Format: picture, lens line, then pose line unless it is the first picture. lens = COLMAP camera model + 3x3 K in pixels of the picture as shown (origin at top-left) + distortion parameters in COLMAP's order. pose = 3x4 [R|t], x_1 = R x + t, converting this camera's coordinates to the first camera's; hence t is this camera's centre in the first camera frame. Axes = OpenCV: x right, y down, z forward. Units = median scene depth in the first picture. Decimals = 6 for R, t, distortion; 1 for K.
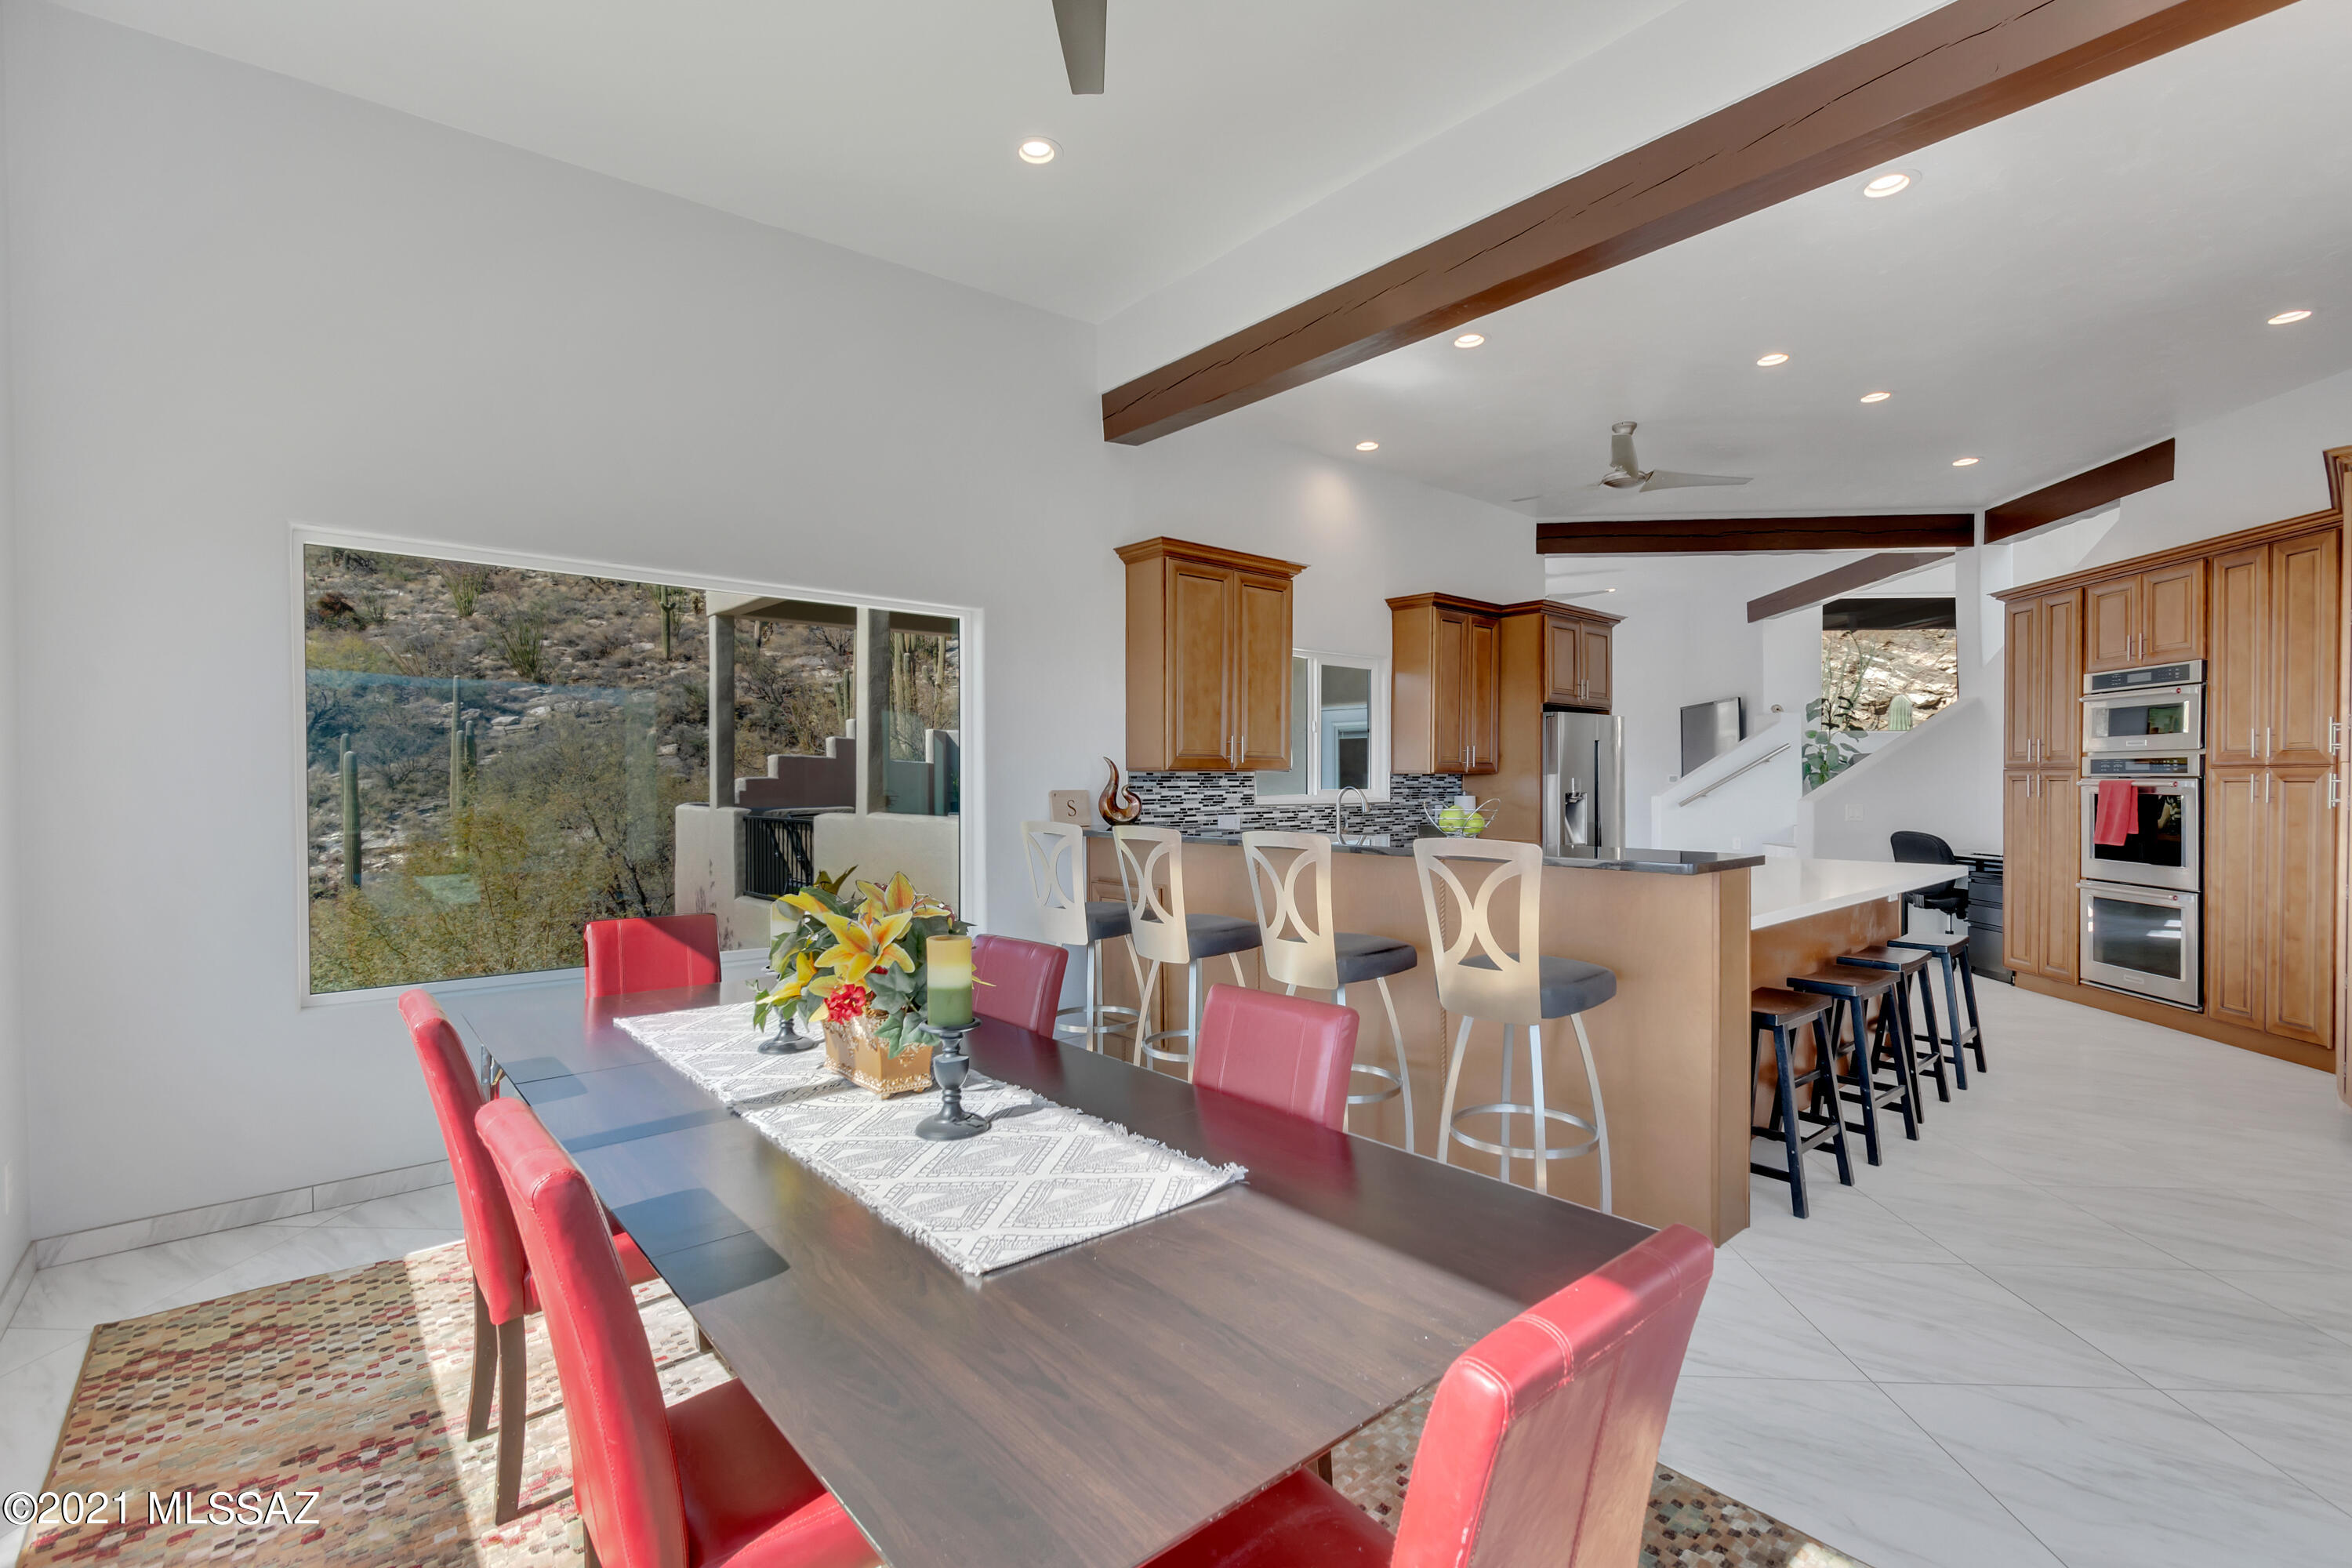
lens RADIAL K [[1075.2, 0, 1213.8], [0, 1075.2, 802.8], [0, 0, 1]] dist [0.006925, -0.002280]
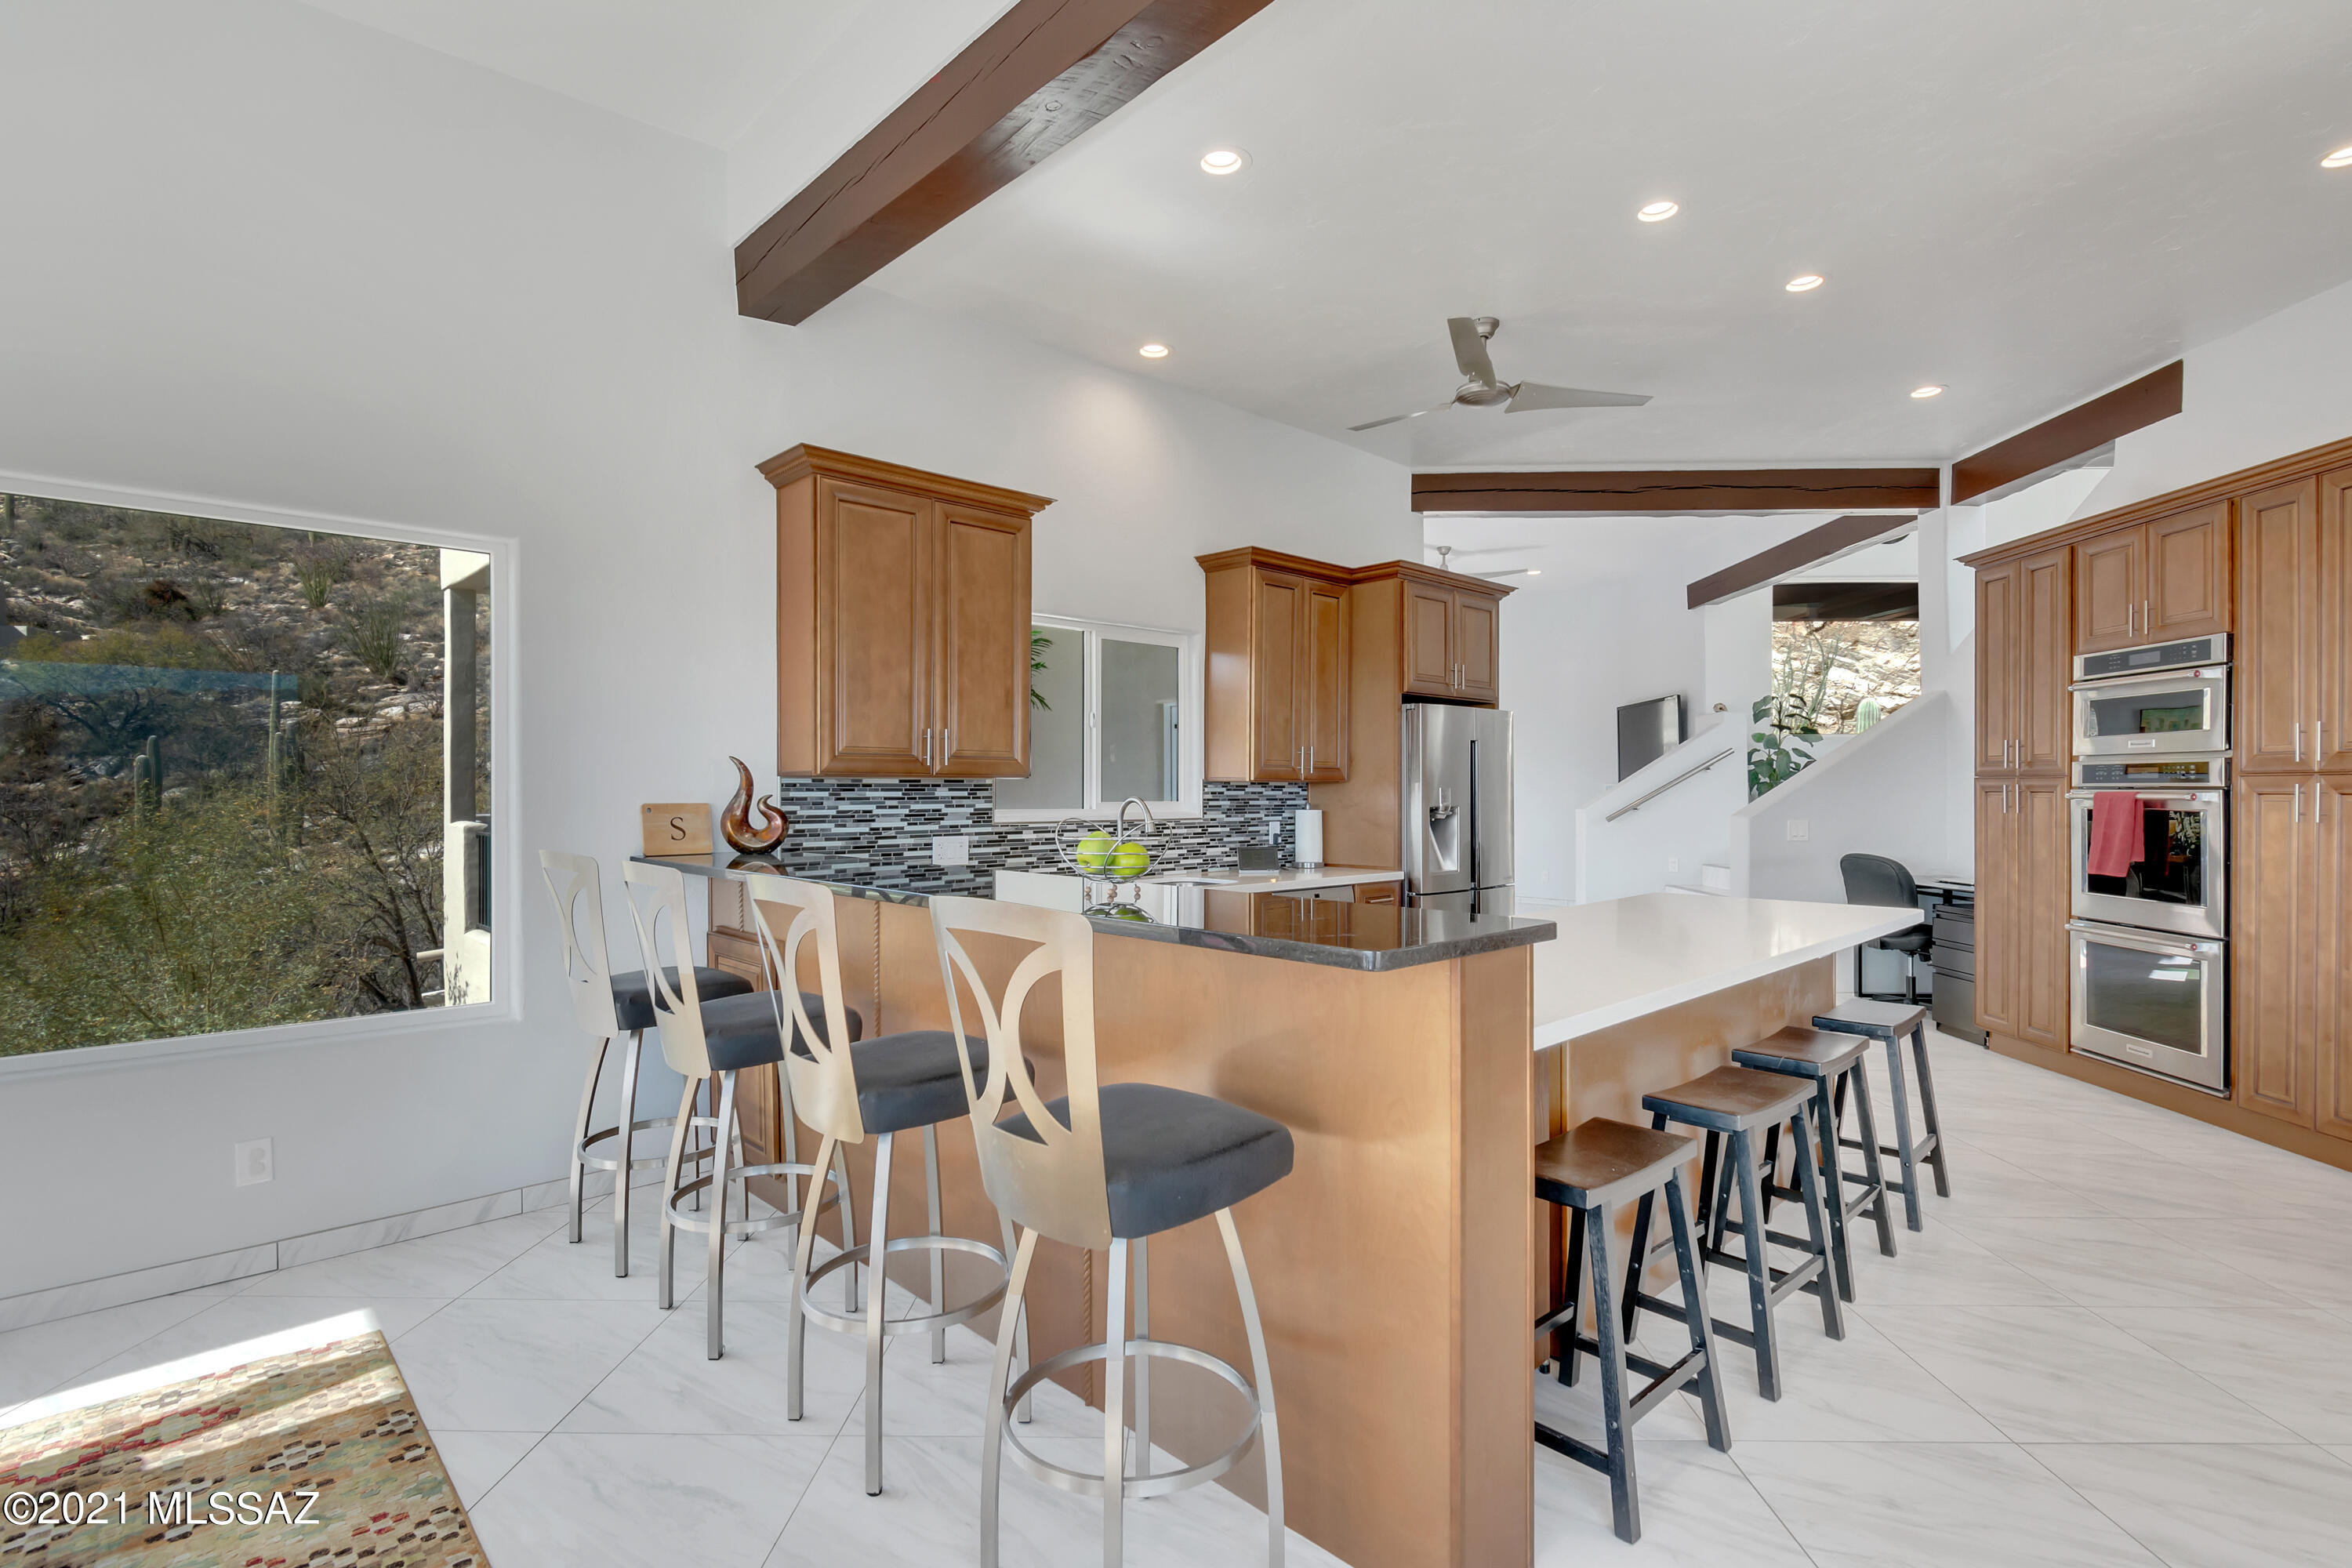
lens RADIAL K [[1075.2, 0, 1241.8], [0, 1075.2, 806.3], [0, 0, 1]] dist [0.006925, -0.002280]
pose [[0.999525, 0.001244, 0.030786, 0.174456], [-0.001074, 0.999984, -0.005544, -0.005092], [-0.030792, 0.005509, 0.999511, 0.230162]]
